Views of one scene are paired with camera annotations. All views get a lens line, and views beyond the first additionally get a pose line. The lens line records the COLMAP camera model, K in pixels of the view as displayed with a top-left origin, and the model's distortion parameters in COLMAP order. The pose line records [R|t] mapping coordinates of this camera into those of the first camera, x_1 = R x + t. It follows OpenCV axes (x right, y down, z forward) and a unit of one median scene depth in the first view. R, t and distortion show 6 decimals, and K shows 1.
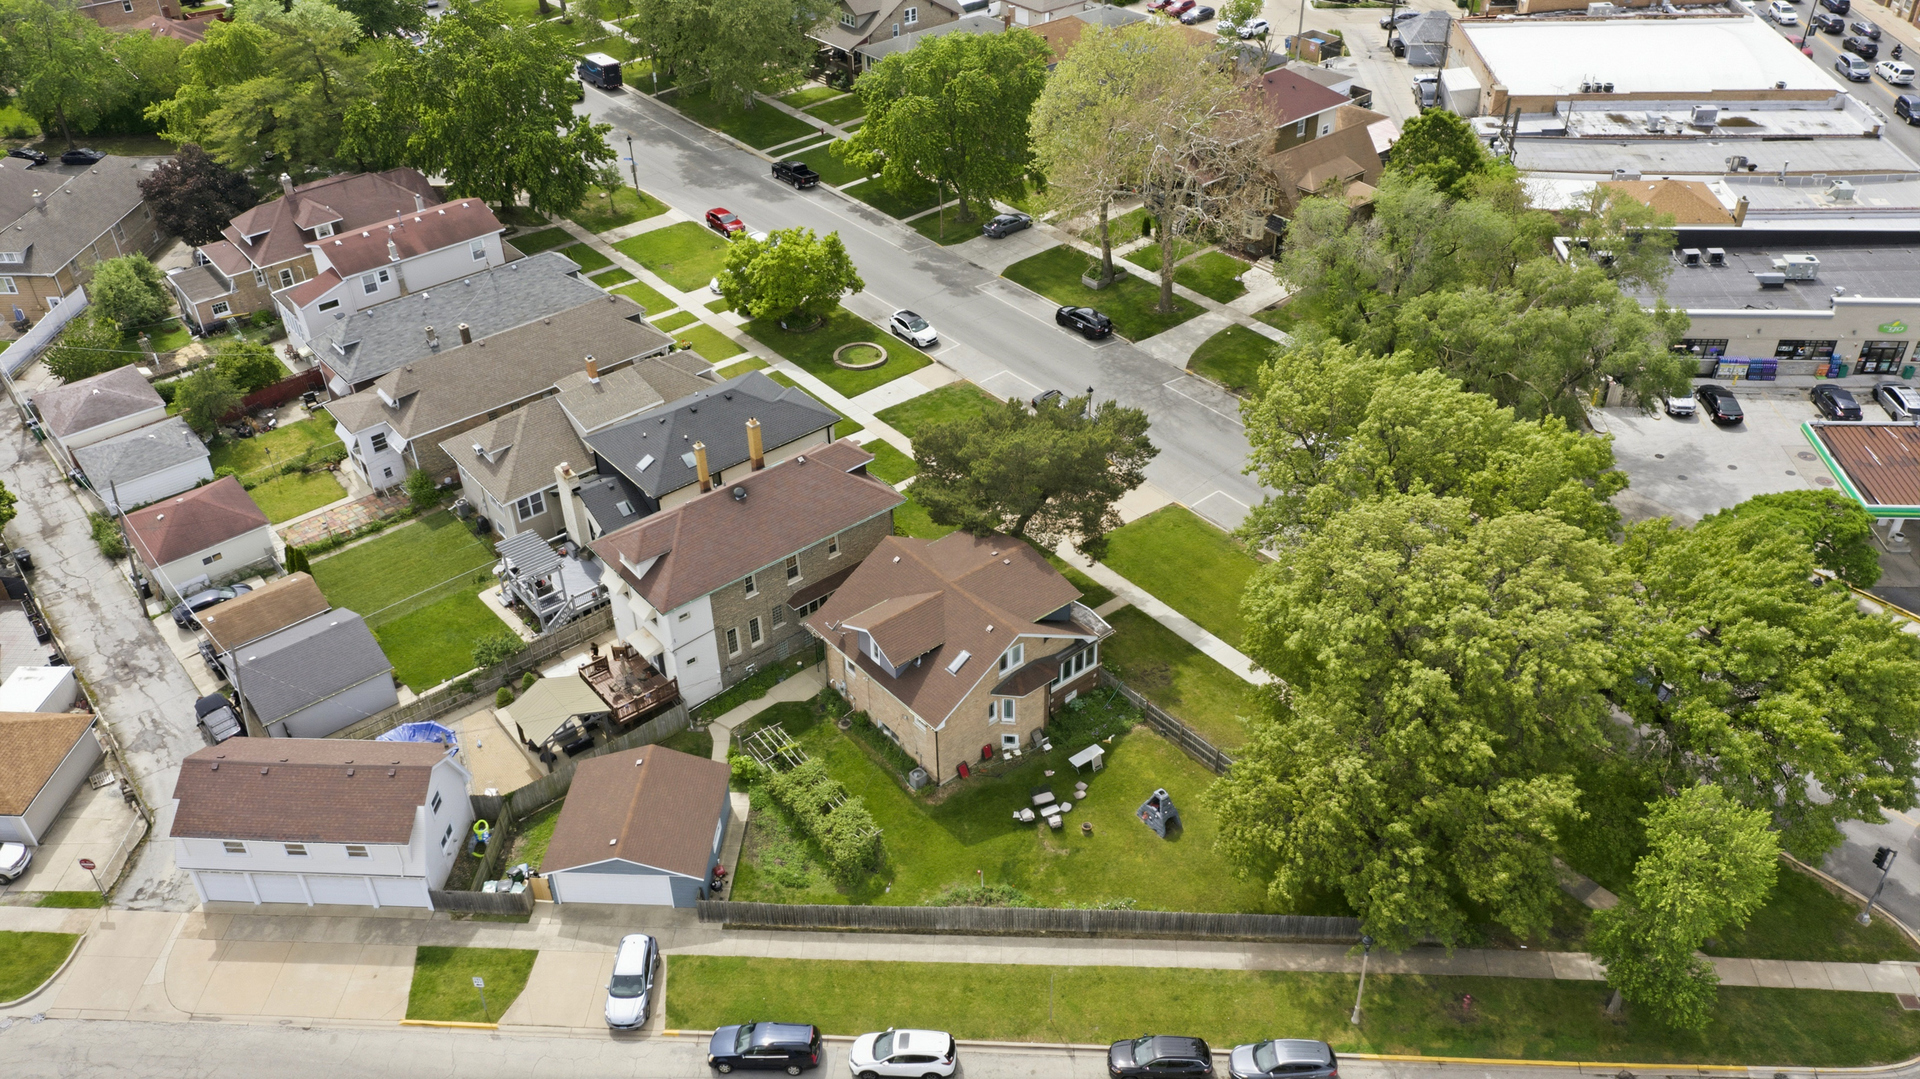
lens RADIAL K [[1520.6, 0, 956.6], [0, 1520.6, 543.6], [0, 0, 1]] dist [-0.009146, 0.003518]
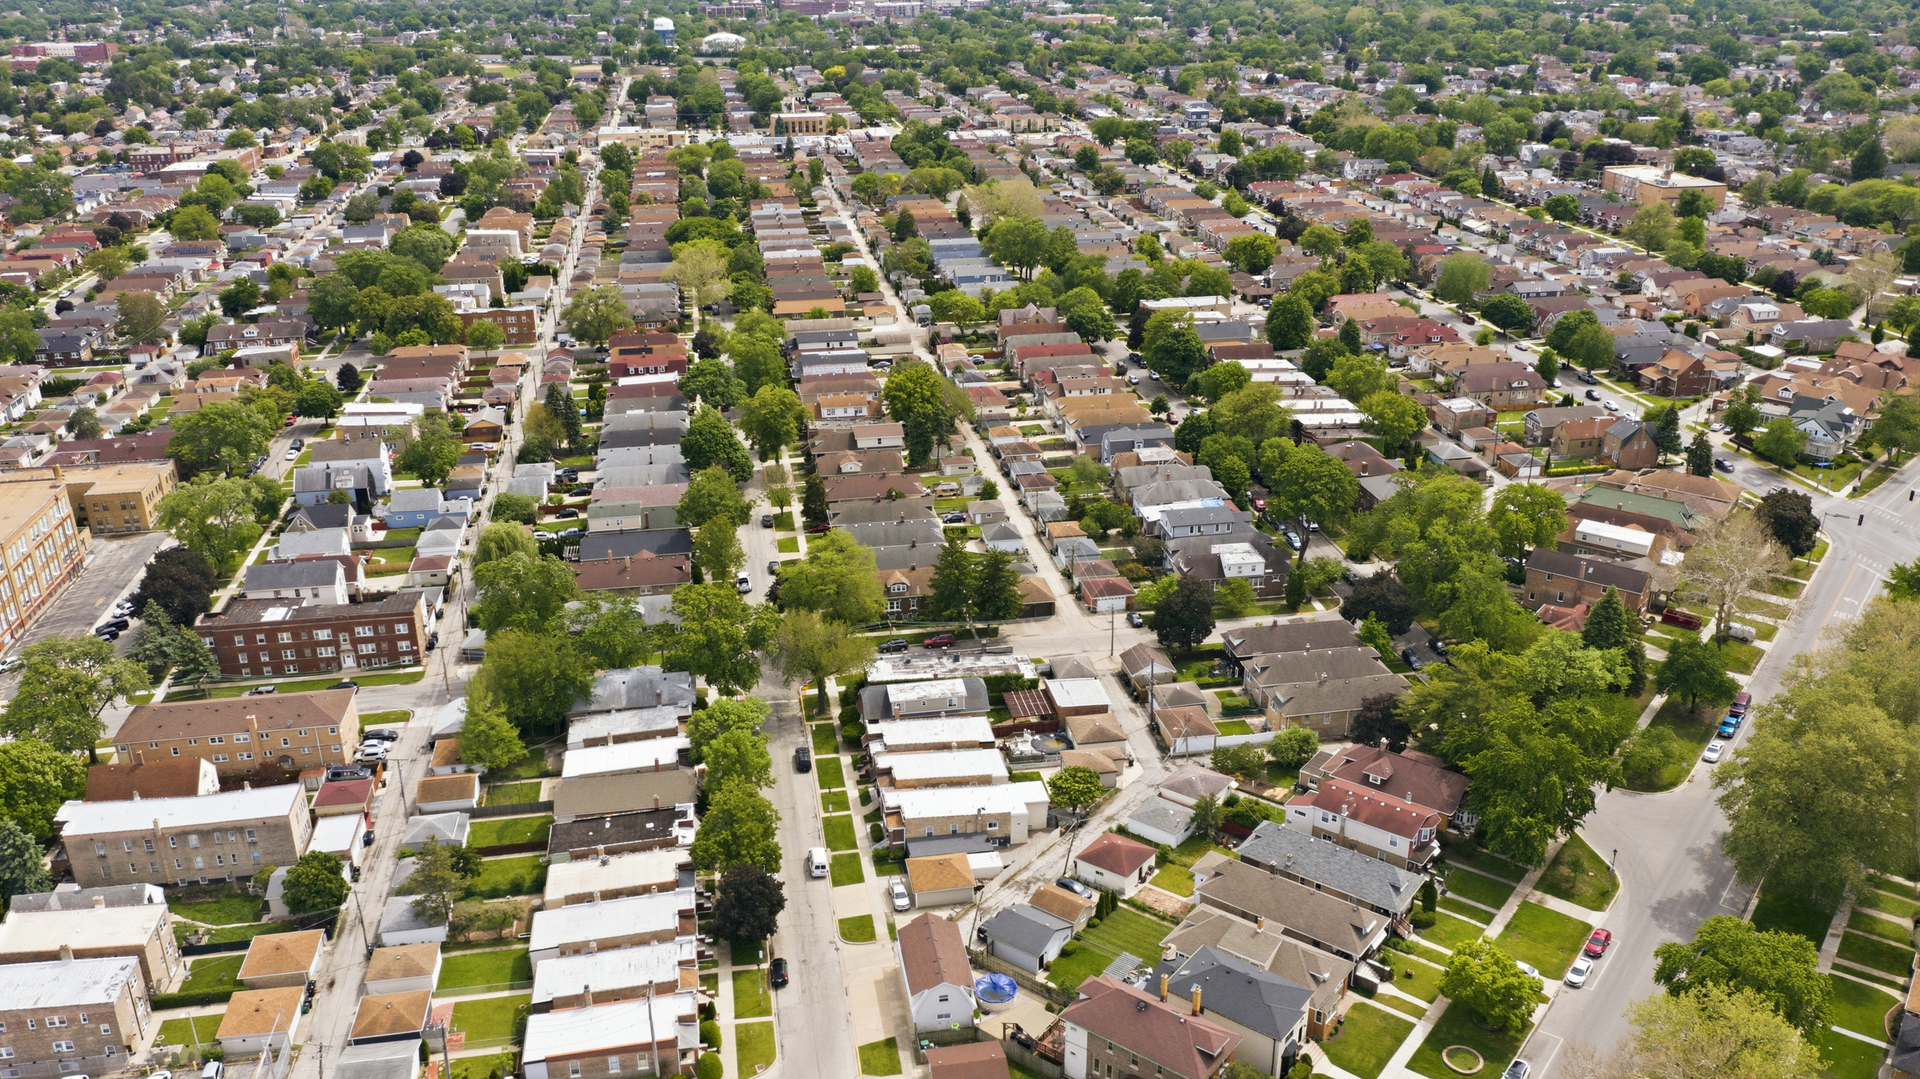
lens RADIAL K [[1520.6, 0, 962.0], [0, 1520.6, 577.8], [0, 0, 1]] dist [-0.009146, 0.003518]
pose [[0.227530, 0.406321, -0.884948, 0.891239], [-0.565258, 0.795109, 0.219738, -0.531897], [0.792914, 0.450227, 0.410588, -0.093168]]
